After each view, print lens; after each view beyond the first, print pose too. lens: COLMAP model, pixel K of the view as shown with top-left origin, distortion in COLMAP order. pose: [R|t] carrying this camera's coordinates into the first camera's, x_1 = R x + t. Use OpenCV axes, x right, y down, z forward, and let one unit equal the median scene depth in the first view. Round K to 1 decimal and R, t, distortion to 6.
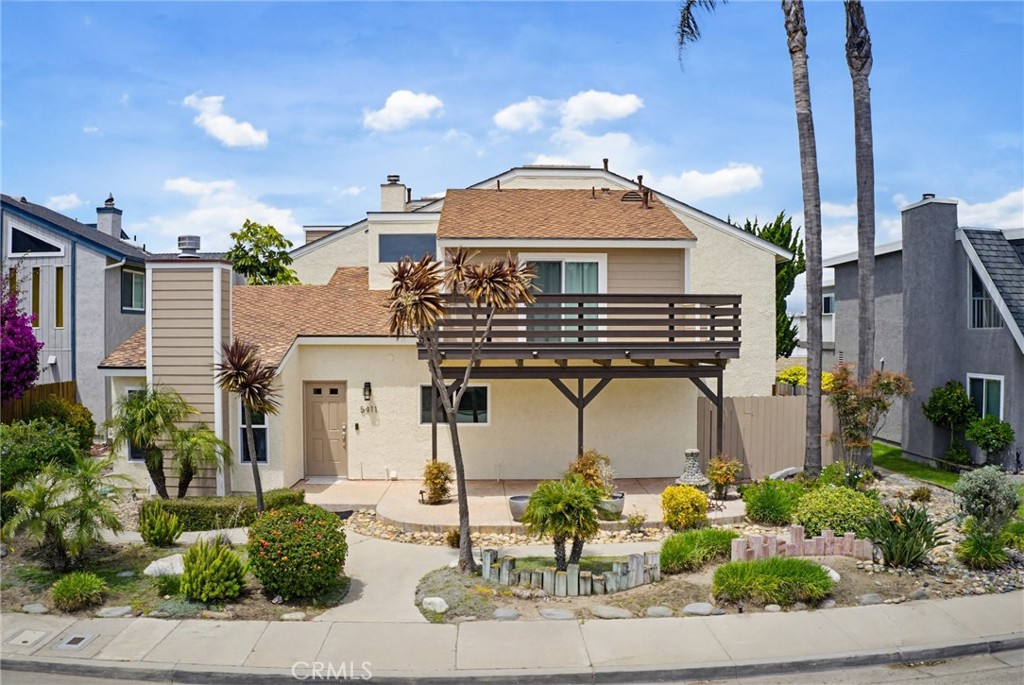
lens RADIAL K [[859.1, 0, 512.0], [0, 859.1, 342.5], [0, 0, 1]] dist [-0.202864, 0.006697]
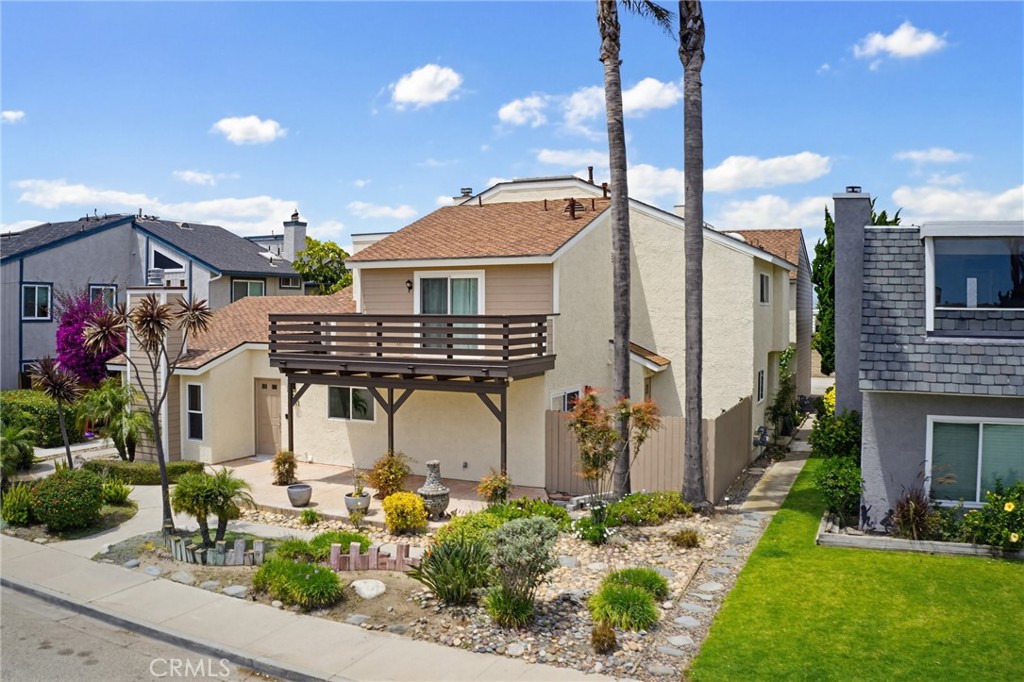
lens RADIAL K [[848.6, 0, 512.0], [0, 848.6, 341.0], [0, 0, 1]] dist [-0.191021, -0.000133]
pose [[0.884730, 0.021642, -0.465602, 0.706133], [-0.008632, 0.999511, 0.030056, -0.052706], [0.466025, -0.022572, 0.884484, 0.088605]]
